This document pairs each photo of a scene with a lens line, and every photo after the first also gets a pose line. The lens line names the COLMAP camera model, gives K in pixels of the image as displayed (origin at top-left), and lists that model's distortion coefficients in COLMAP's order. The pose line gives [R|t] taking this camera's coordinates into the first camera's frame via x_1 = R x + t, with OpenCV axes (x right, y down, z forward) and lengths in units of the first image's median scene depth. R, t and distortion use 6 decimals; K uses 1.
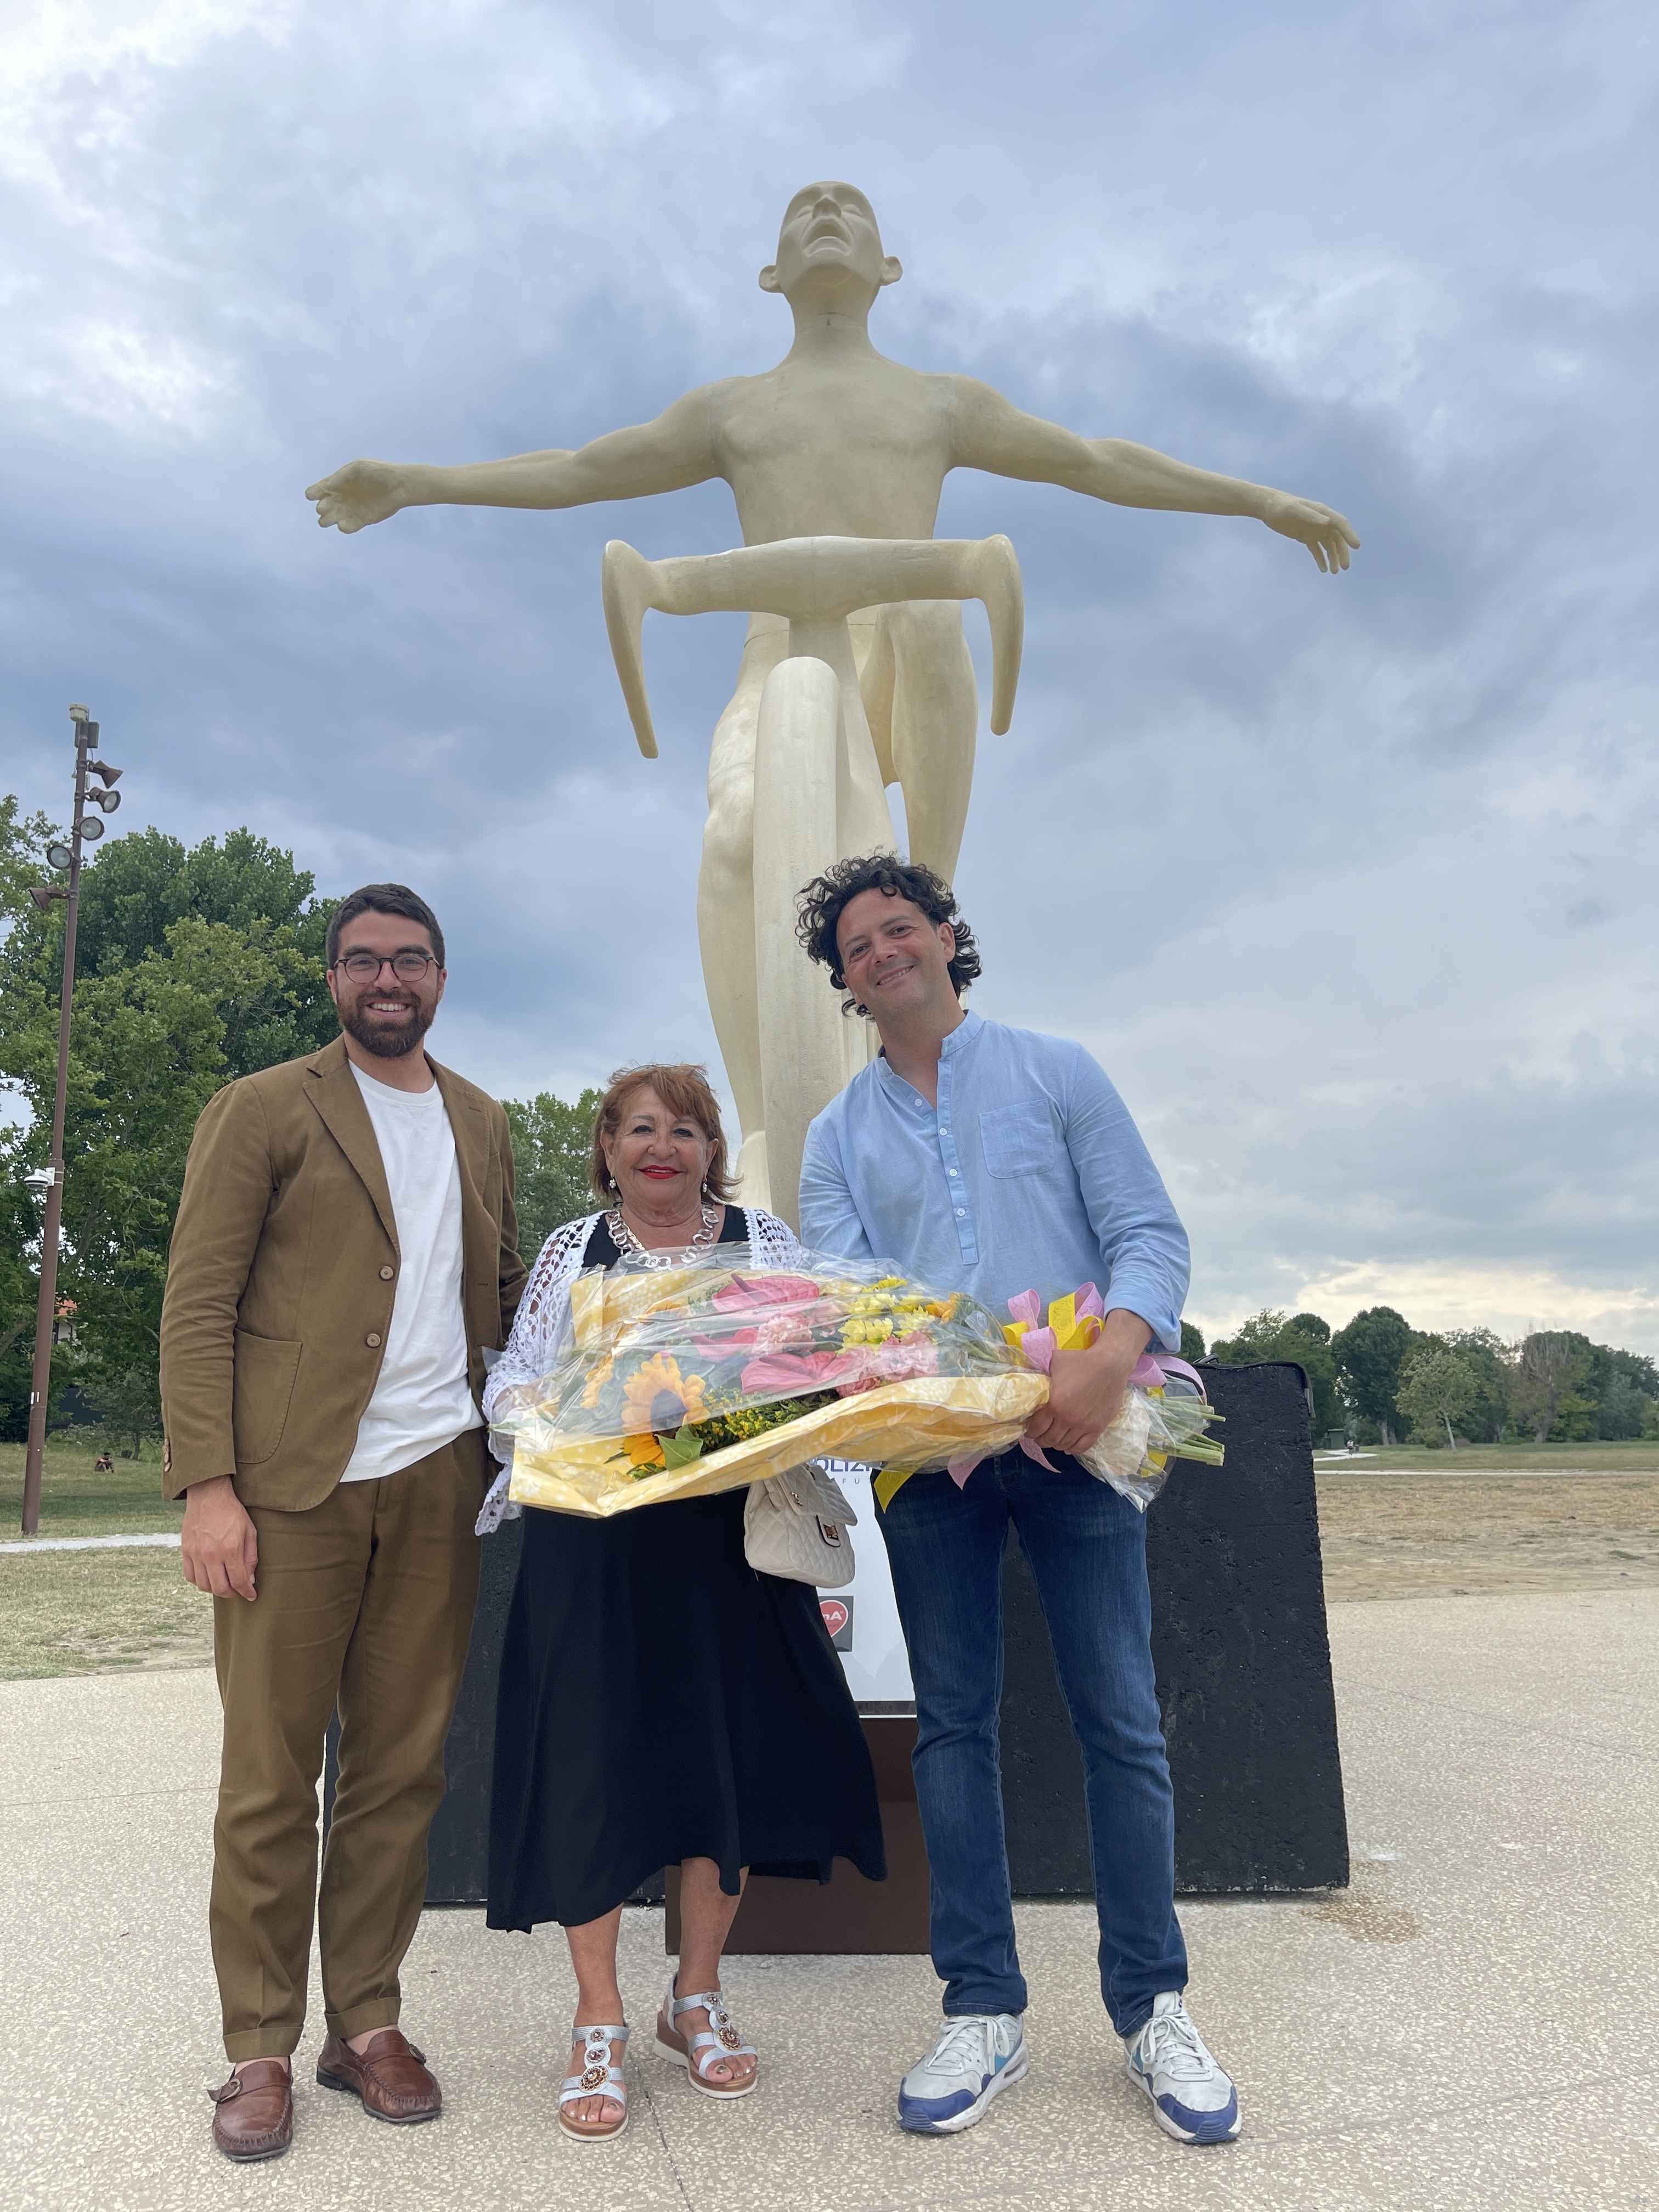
lens RADIAL K [[1675.7, 0, 821.6], [0, 1675.7, 1141.9], [0, 0, 1]] dist [0.136874, -0.193959]
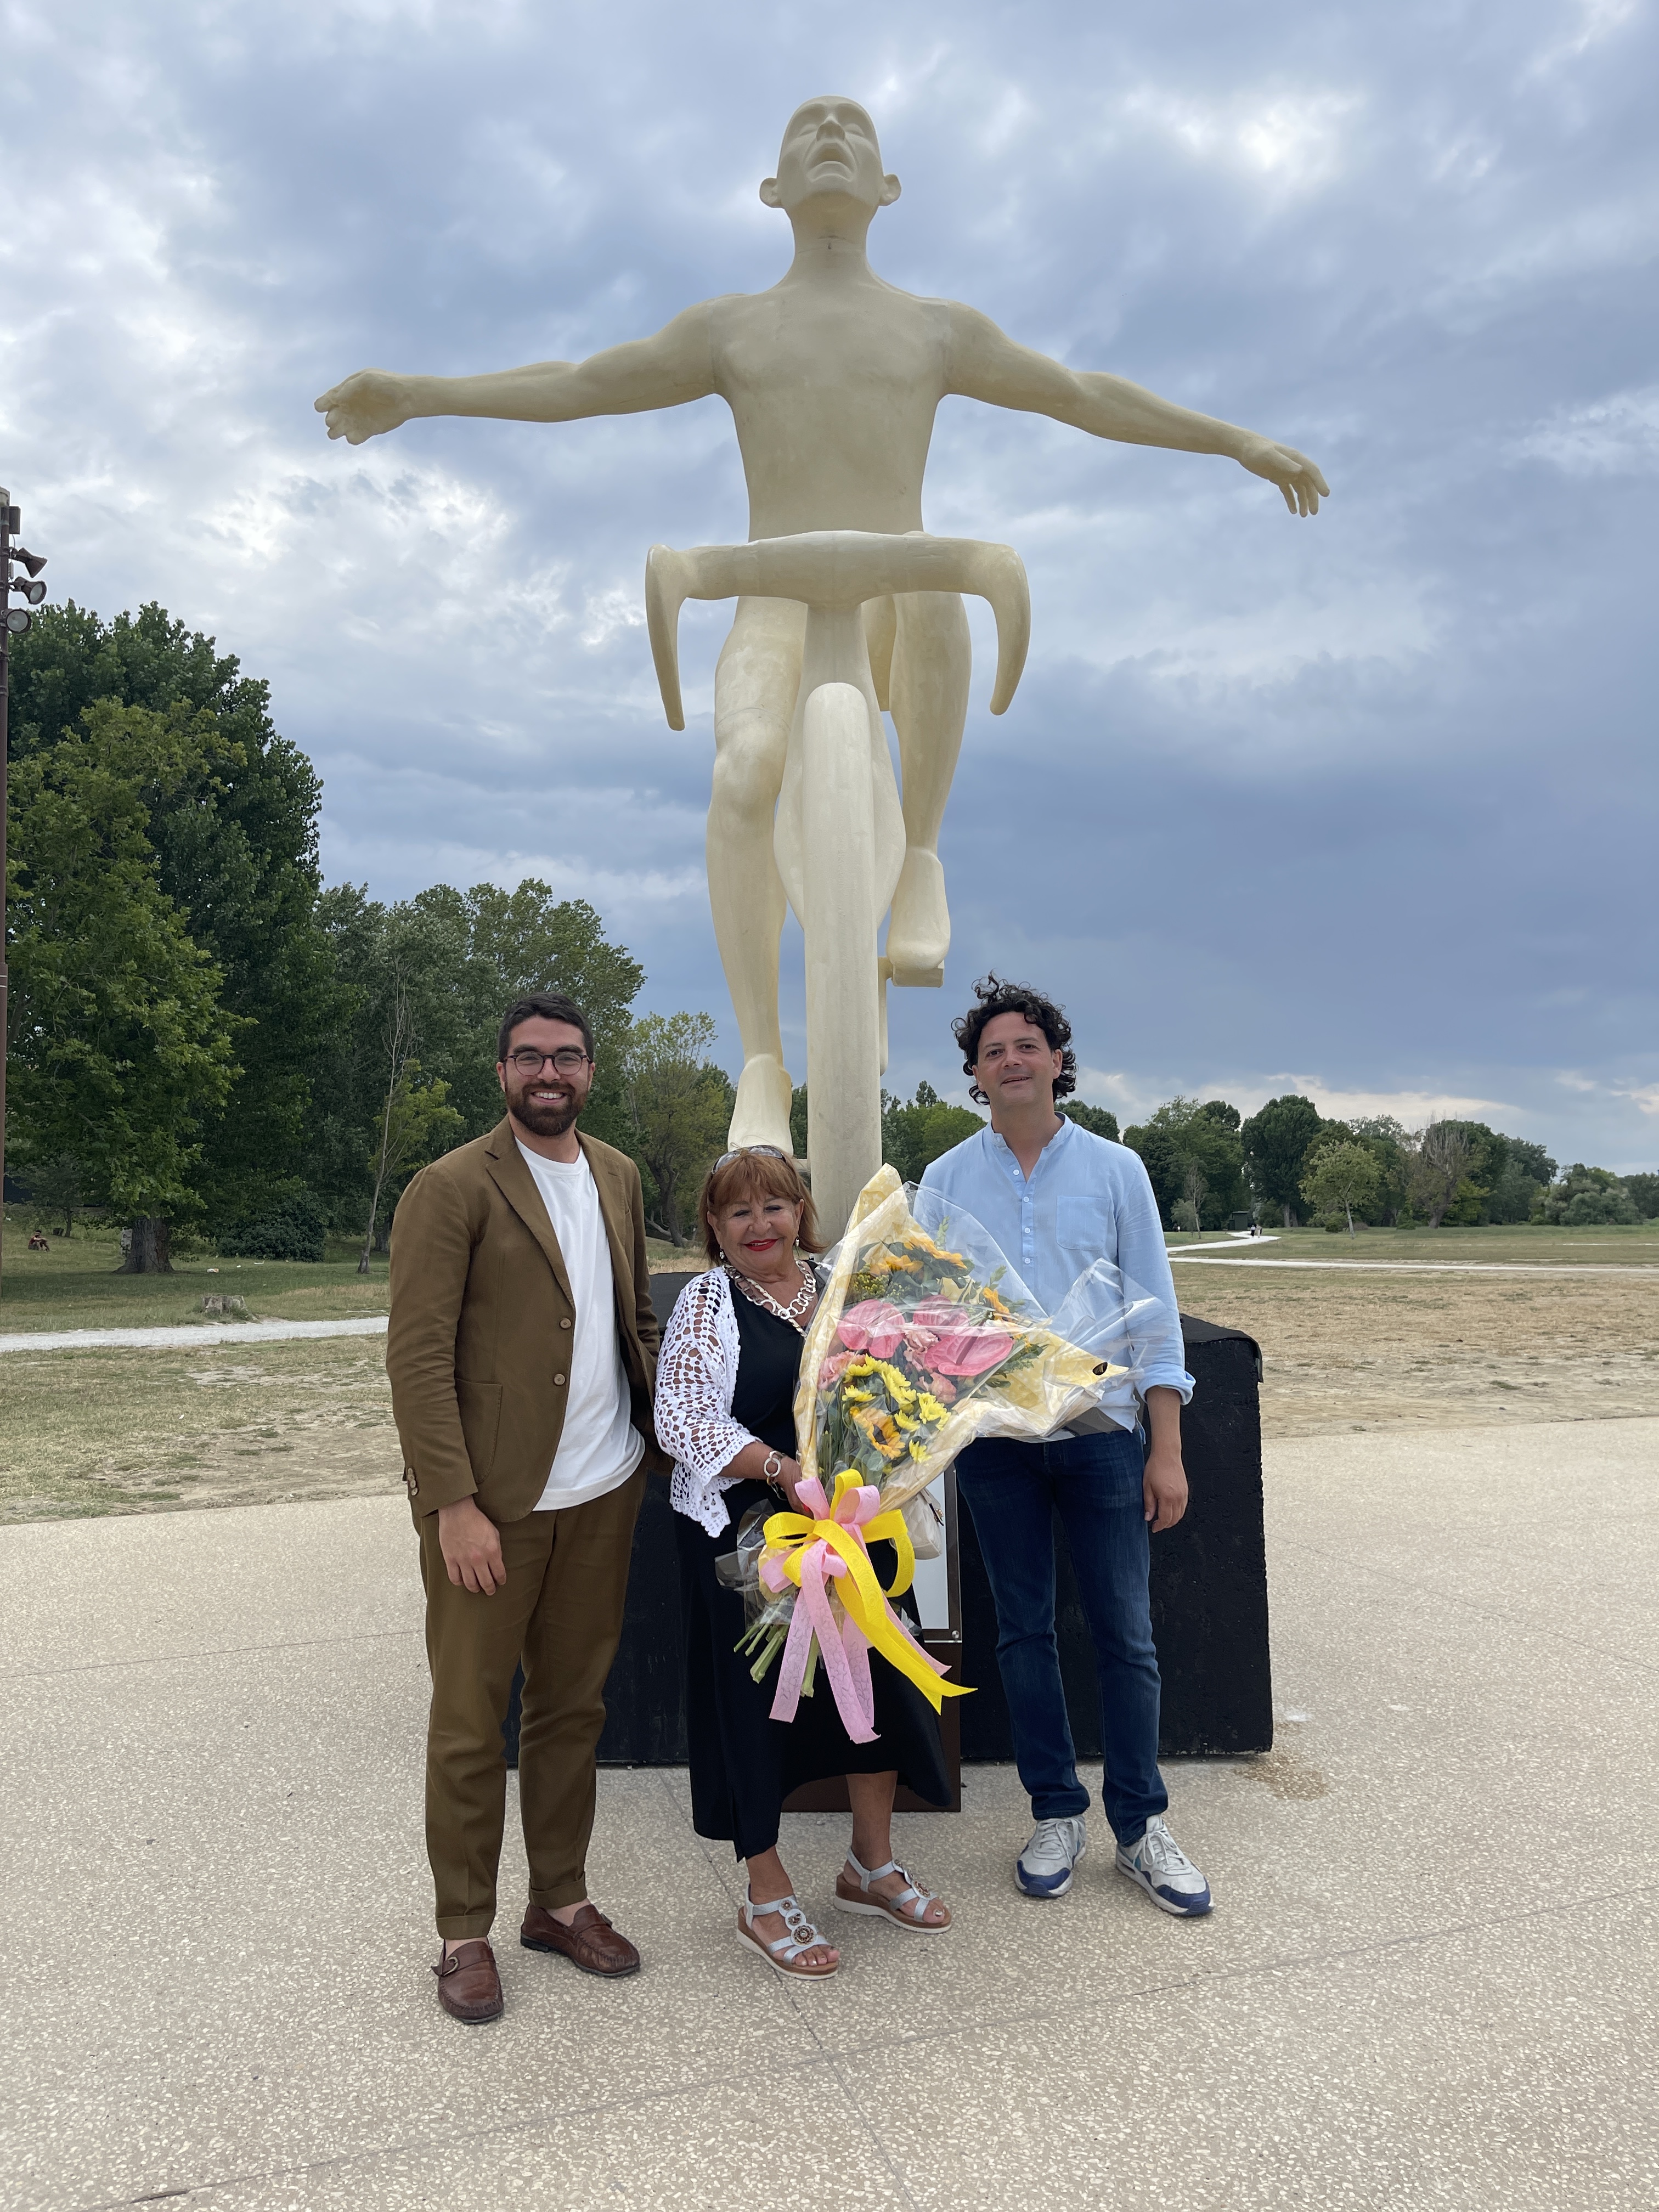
lens RADIAL K [[1675.7, 0, 821.6], [0, 1675.7, 1141.9], [0, 0, 1]] dist [0.136874, -0.193959]
pose [[0.998820, 0.010724, 0.047374, -0.044094], [-0.016911, 0.991080, 0.132193, -0.085376], [-0.045534, -0.132838, 0.990091, -0.086008]]
